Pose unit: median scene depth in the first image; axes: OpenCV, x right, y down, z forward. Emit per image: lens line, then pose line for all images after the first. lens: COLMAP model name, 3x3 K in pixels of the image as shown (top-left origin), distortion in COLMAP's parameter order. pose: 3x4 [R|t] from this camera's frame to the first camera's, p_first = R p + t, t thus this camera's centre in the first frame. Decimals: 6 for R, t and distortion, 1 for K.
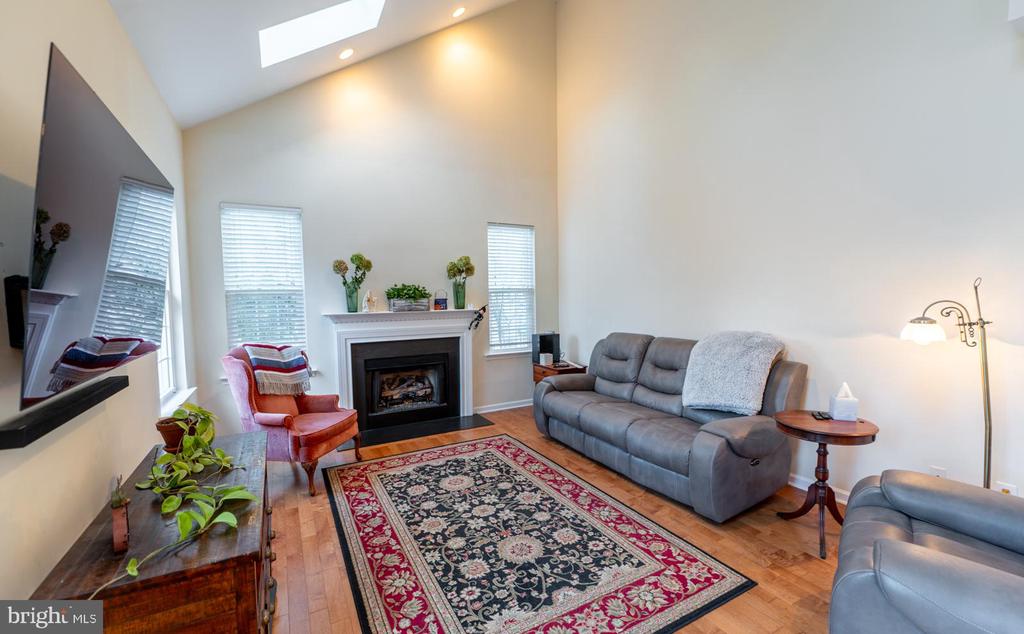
lens RADIAL K [[433.0, 0, 517.7], [0, 433.0, 323.1], [0, 0, 1]] dist [-0.000952, -0.000030]
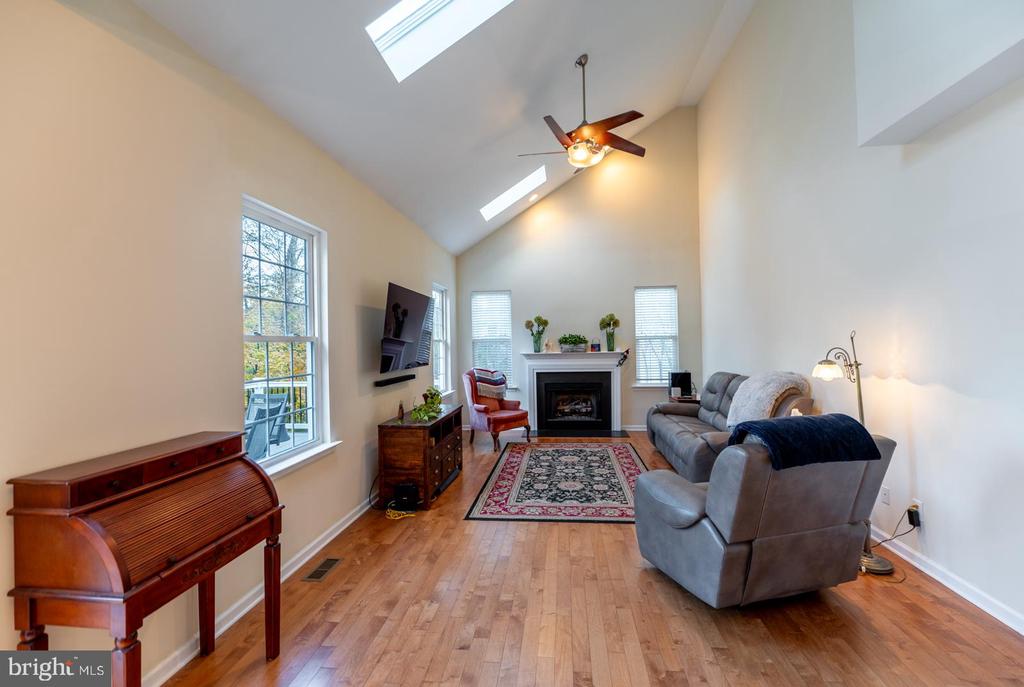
lens RADIAL K [[424.6, 0, 518.8], [0, 424.6, 344.0], [0, 0, 1]] dist [0.000239, -0.000065]
pose [[0.820543, 0.001021, -0.571584, 0.662676], [-0.030526, 0.998650, -0.042038, 0.016022], [0.570770, 0.051942, 0.819466, -0.463010]]
